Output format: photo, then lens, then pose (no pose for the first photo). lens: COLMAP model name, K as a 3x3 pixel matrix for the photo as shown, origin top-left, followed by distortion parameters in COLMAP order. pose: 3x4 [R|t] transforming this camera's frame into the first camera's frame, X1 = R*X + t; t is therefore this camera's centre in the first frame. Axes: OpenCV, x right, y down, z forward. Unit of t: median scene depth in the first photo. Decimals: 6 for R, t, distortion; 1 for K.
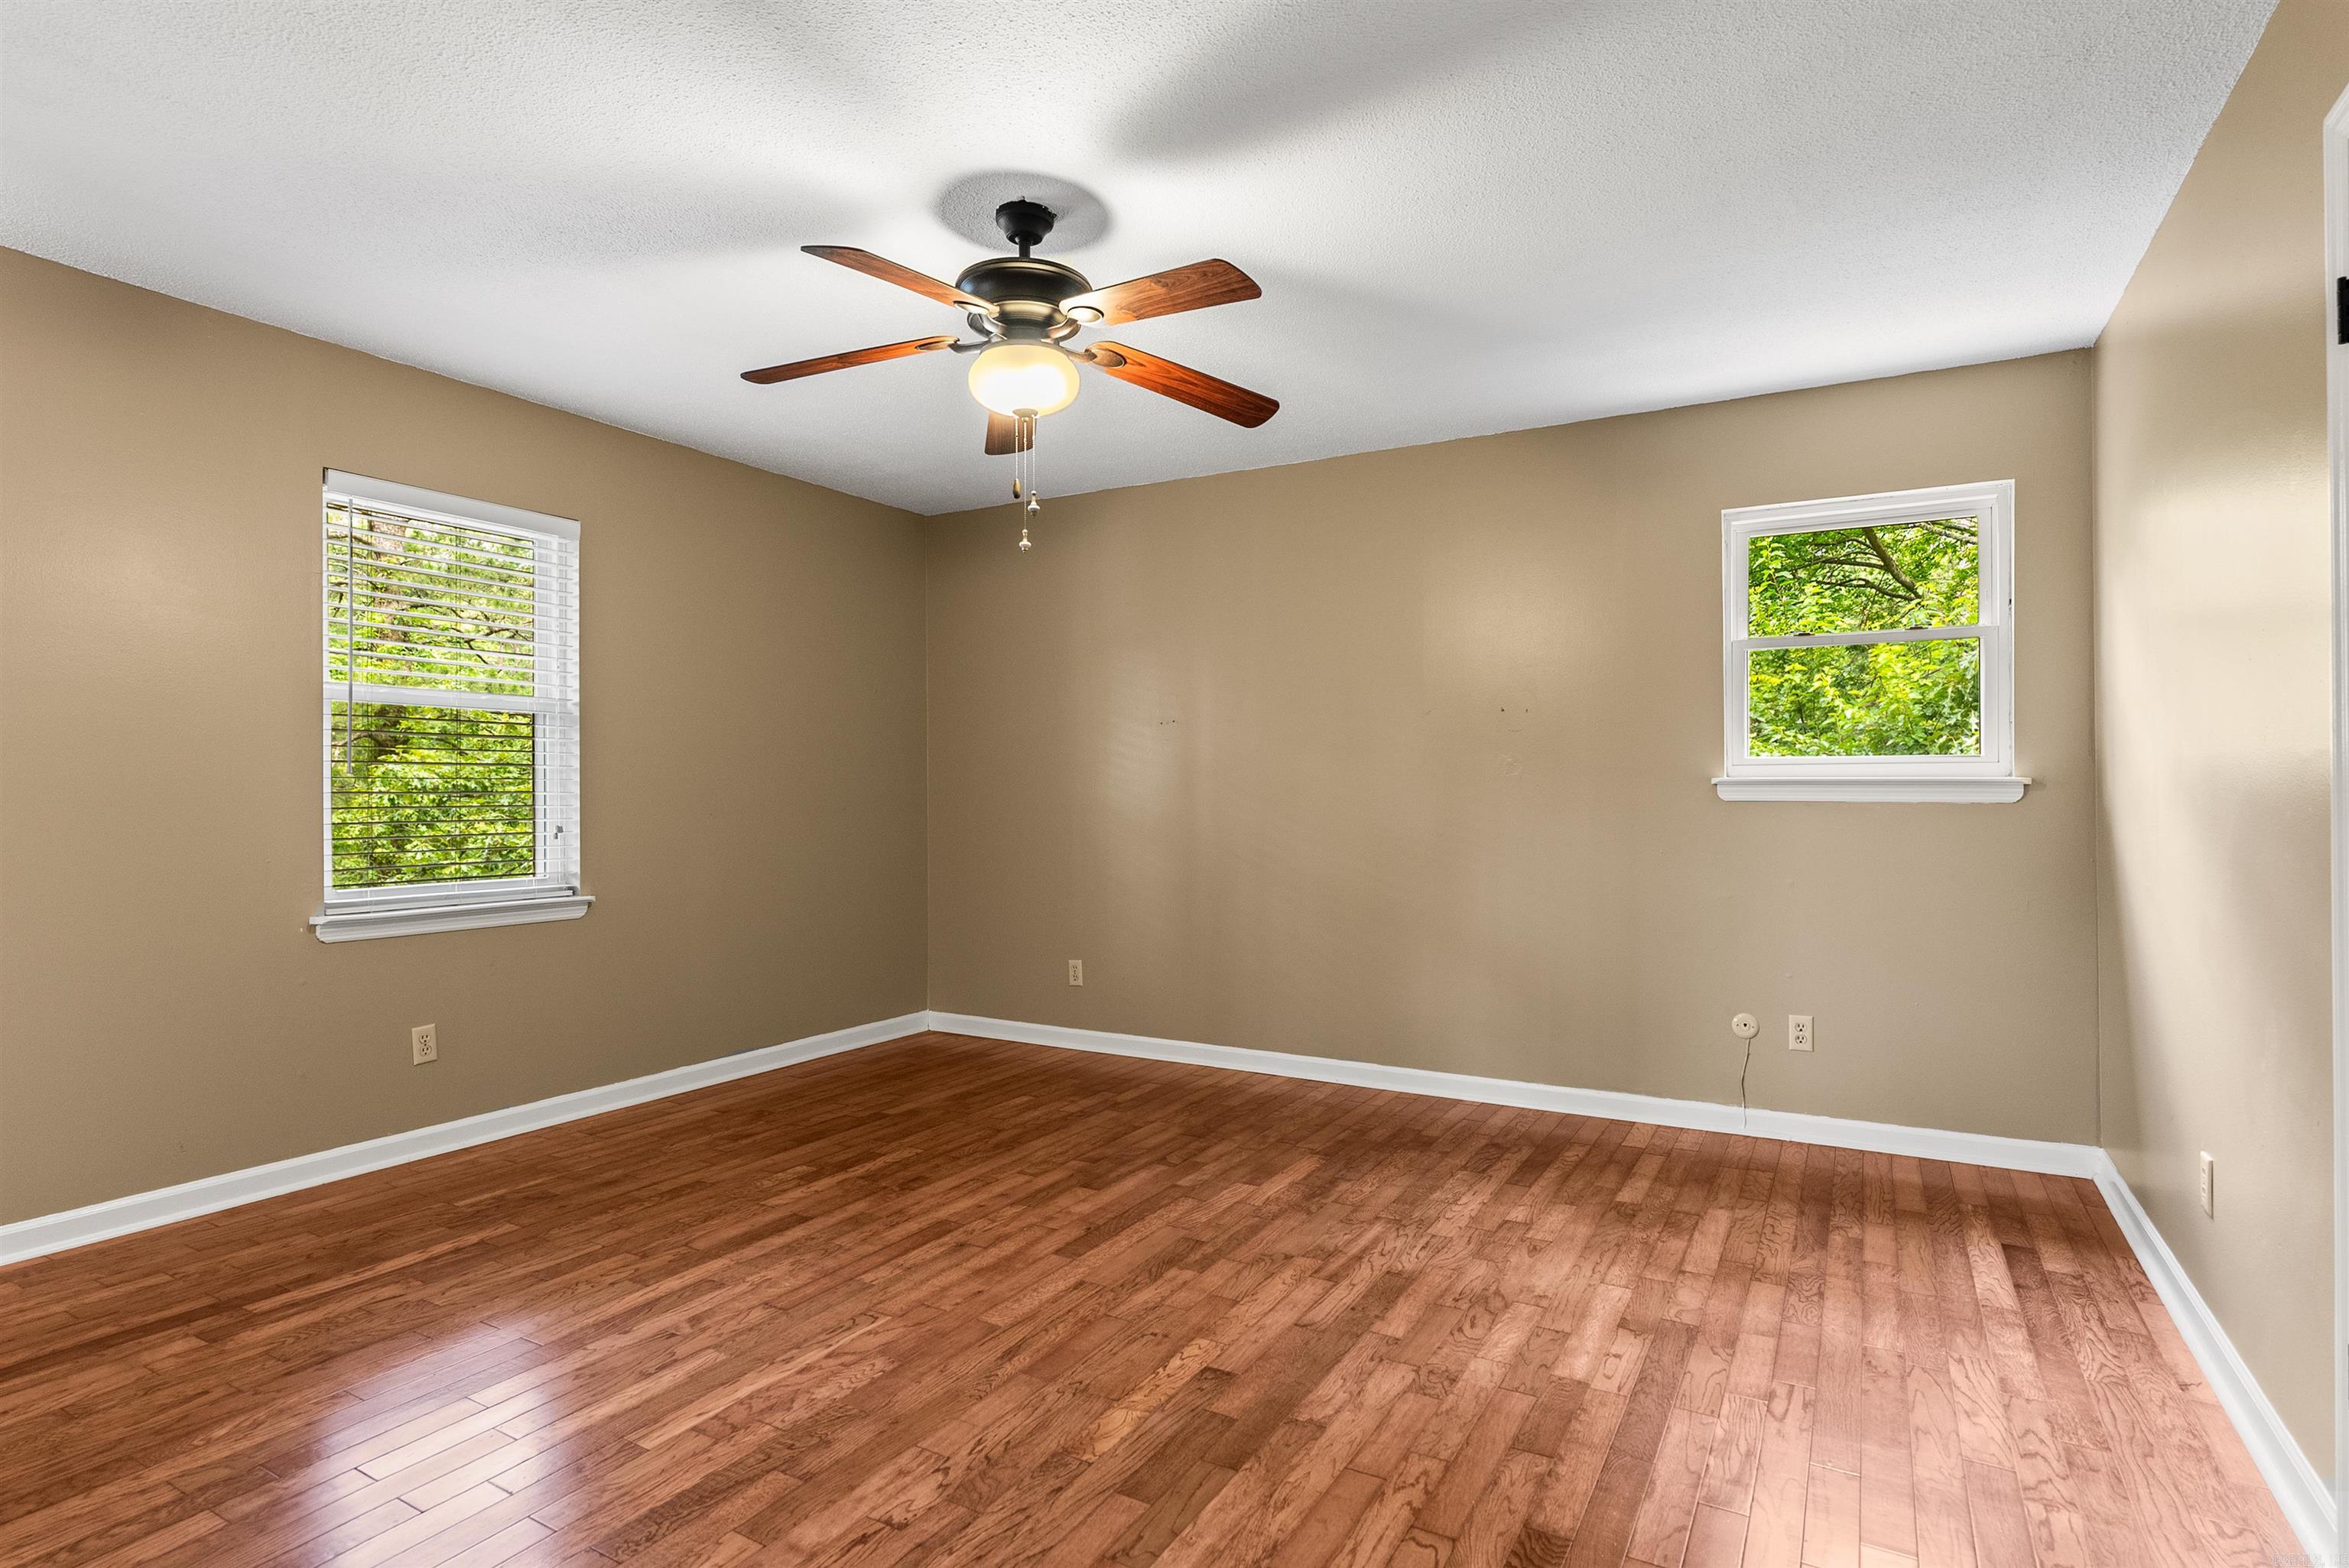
lens RADIAL K [[1191.9, 0, 1180.2], [0, 1191.9, 795.6], [0, 0, 1]] dist [0.003055, 0.000624]
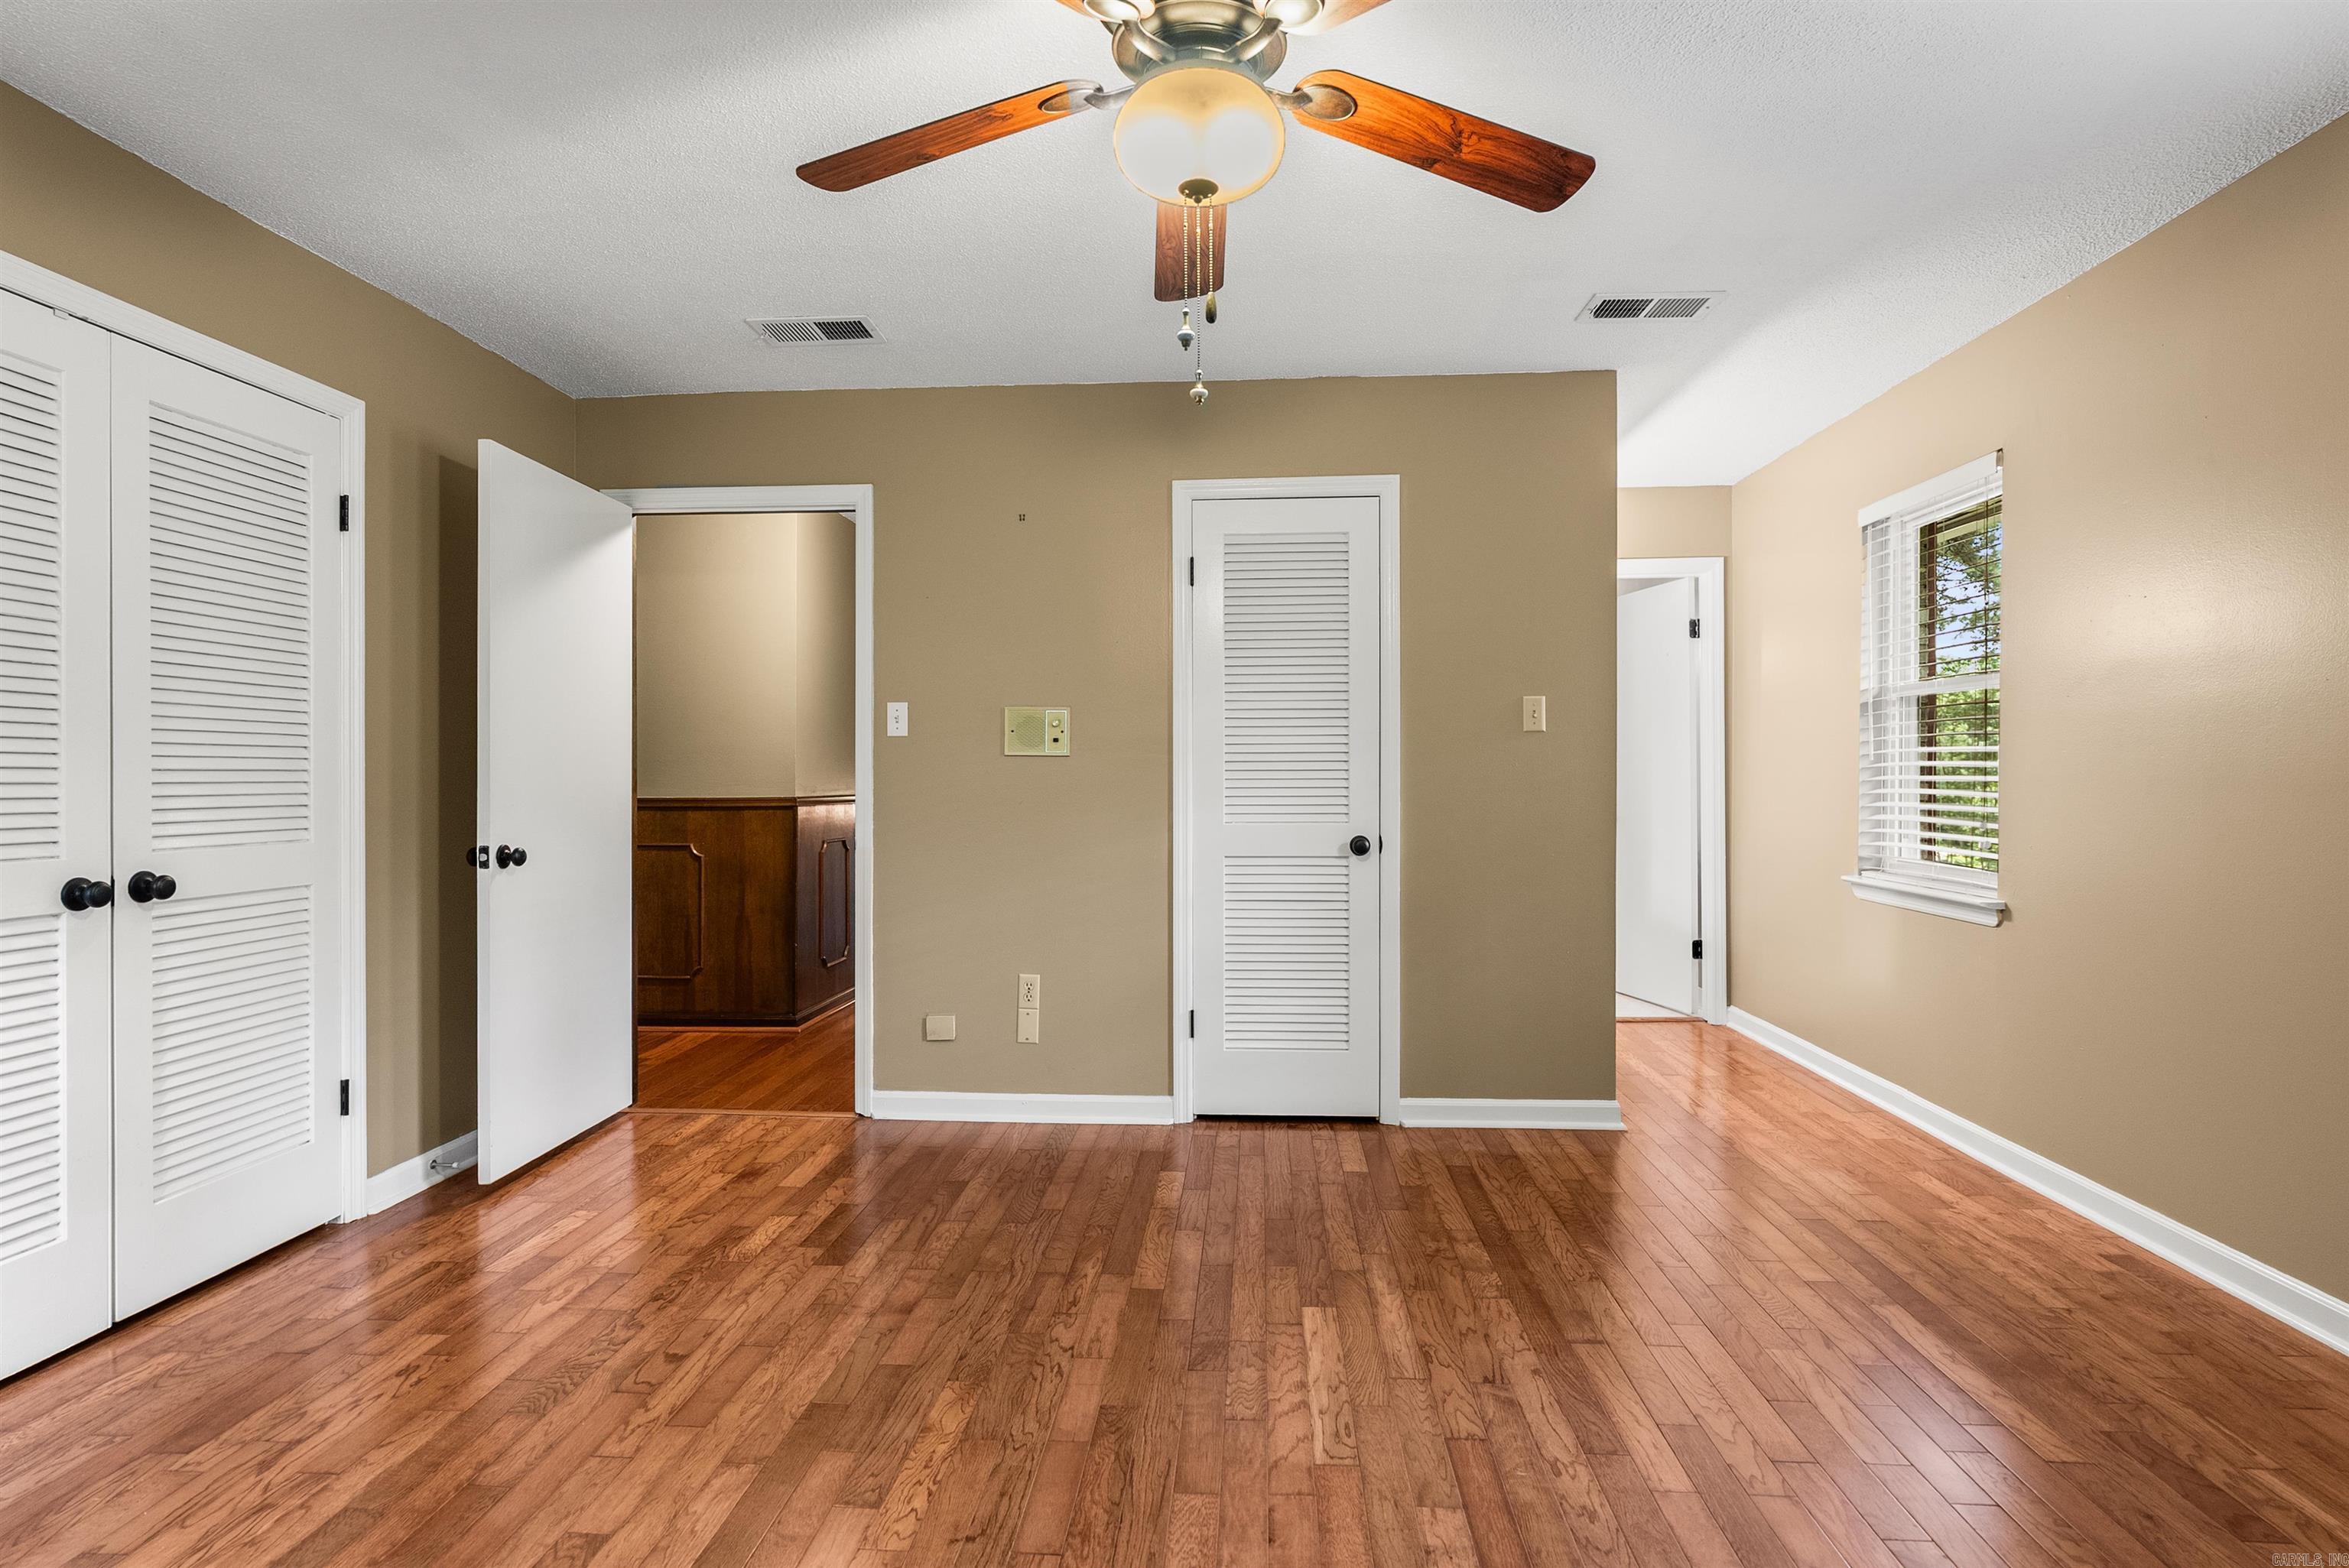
lens RADIAL K [[1191.9, 0, 1175.1], [0, 1191.9, 780.3], [0, 0, 1]] dist [0.003055, 0.000624]
pose [[-0.898995, 0.001154, -0.437957, 0.142029], [0.000983, 0.999999, 0.000617, -0.001477], [0.437958, 0.000124, -0.898996, 1.337349]]
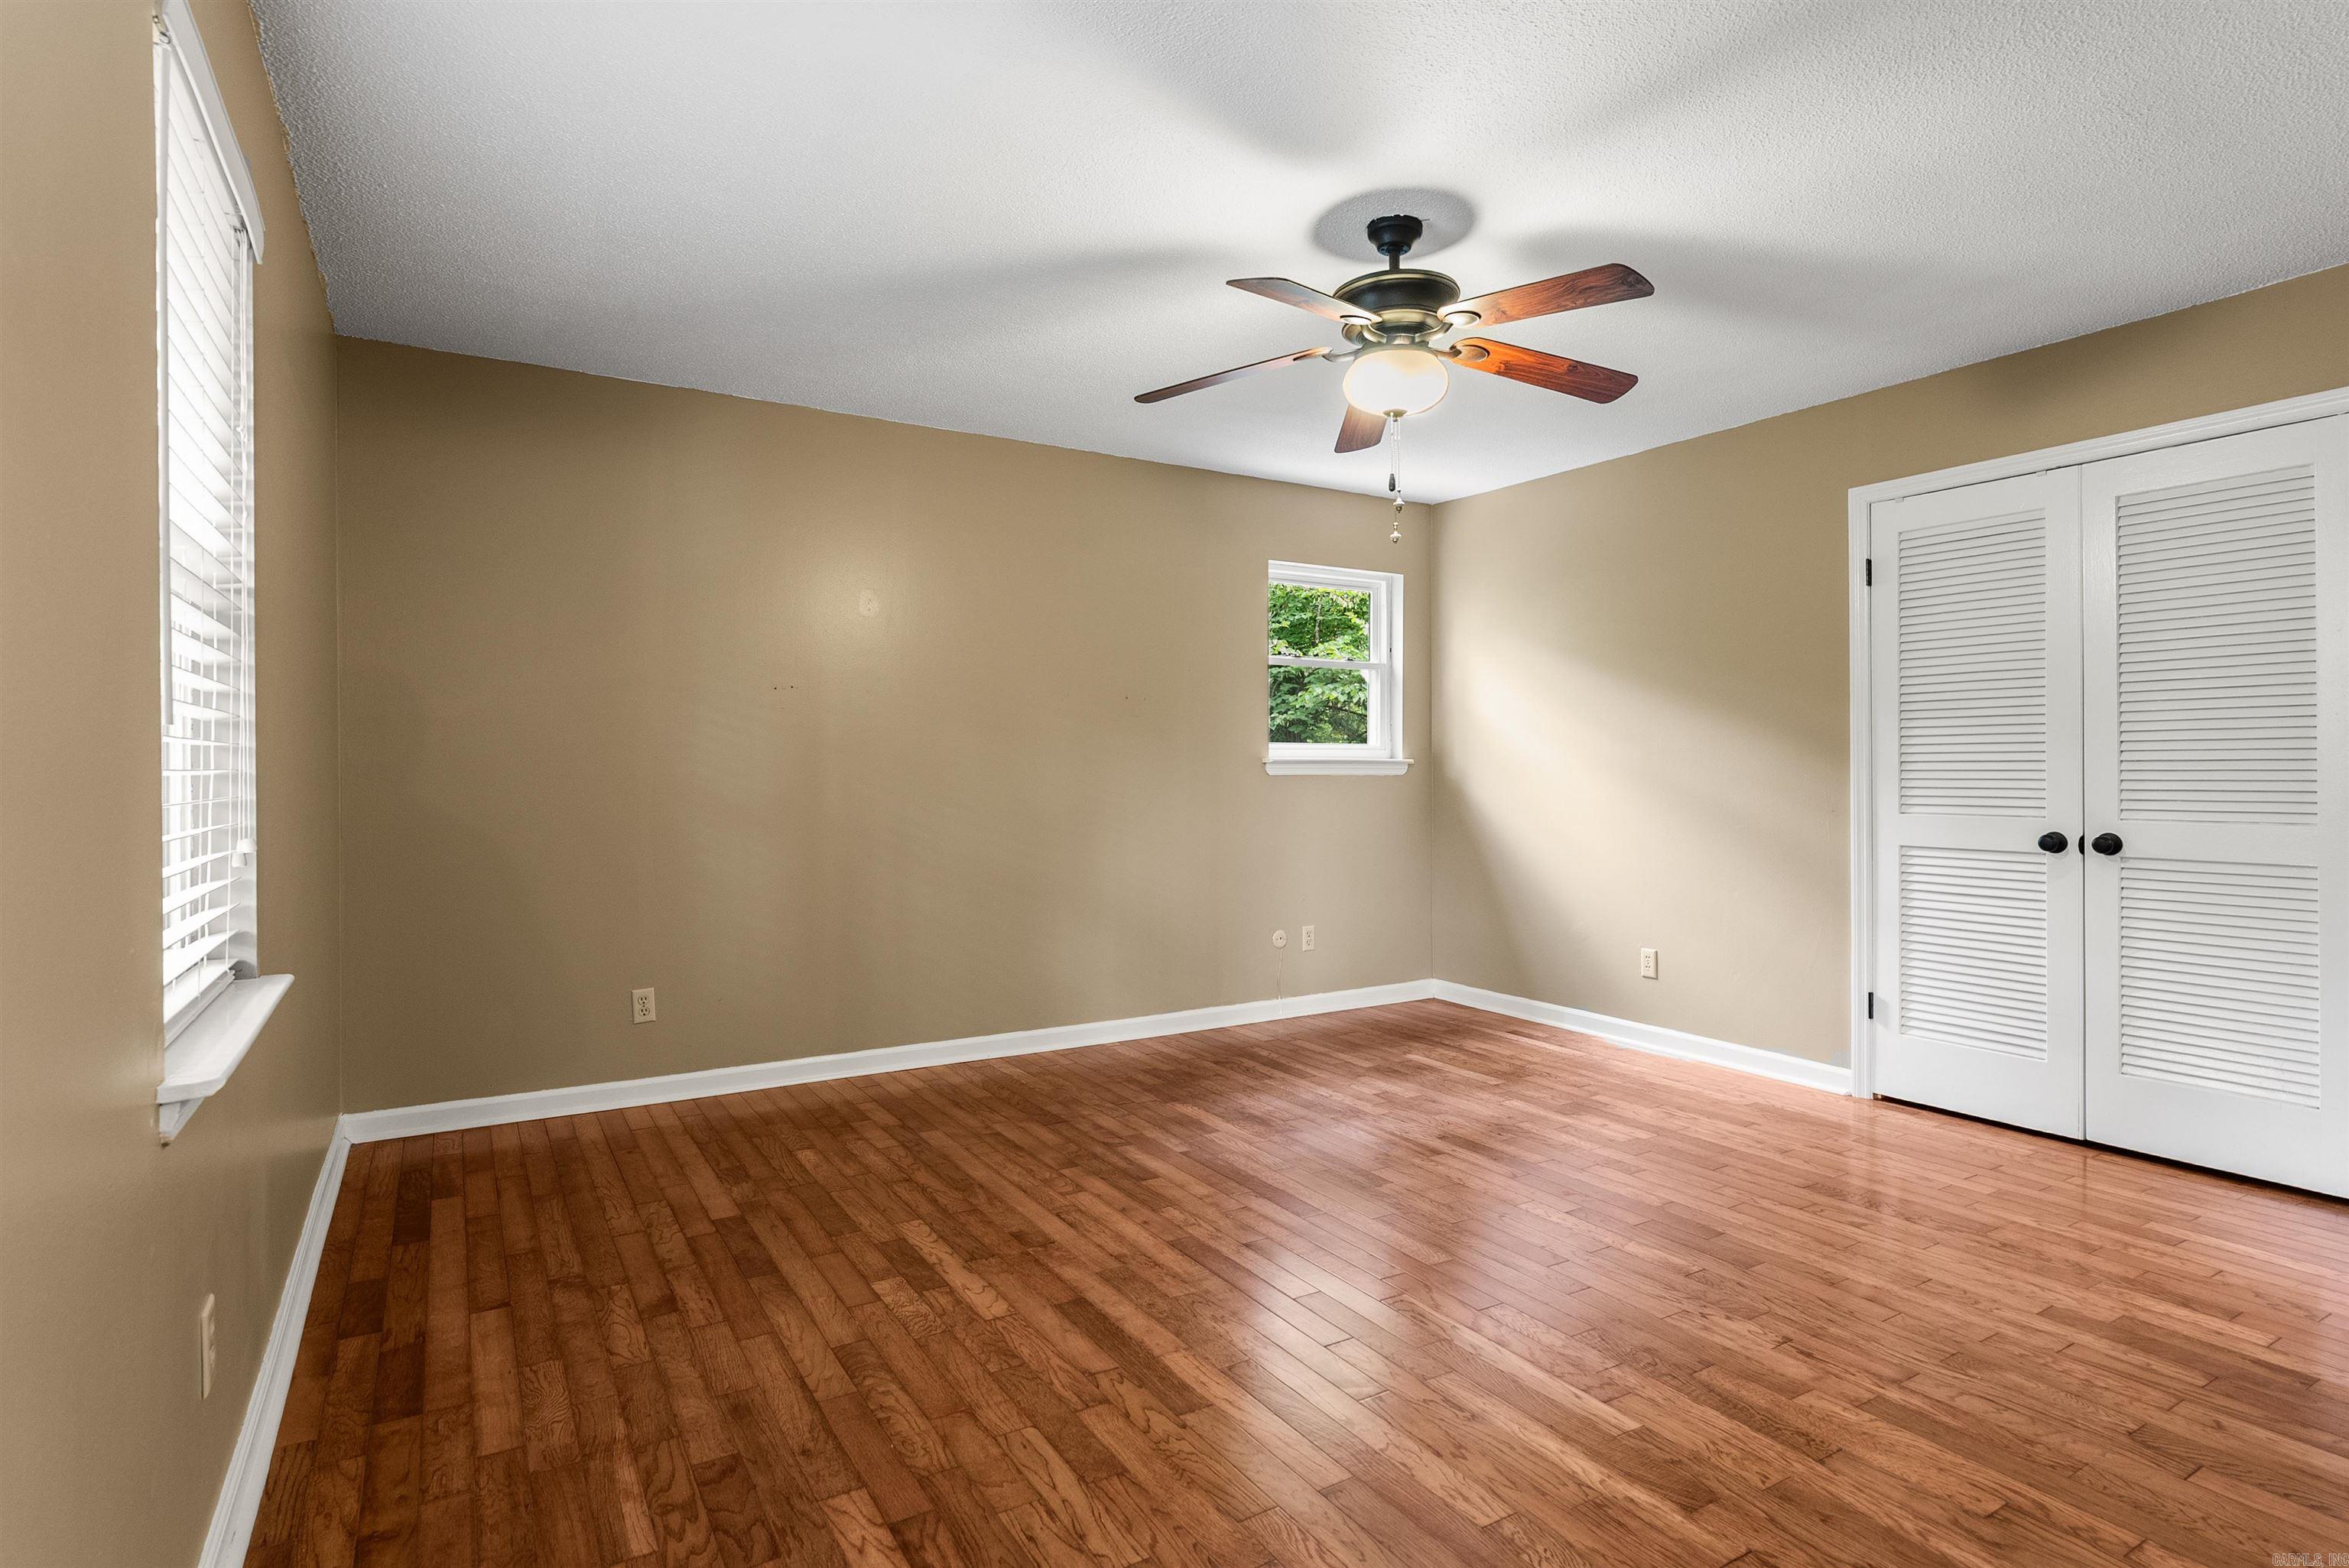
lens RADIAL K [[1191.9, 0, 1165.0], [0, 1191.9, 767.4], [0, 0, 1]] dist [0.003055, 0.000624]
pose [[0.483858, 0.002655, 0.875142, -0.982127], [0.001086, 0.999993, -0.003634, 0.000694], [-0.875146, 0.002709, 0.483852, 0.561576]]
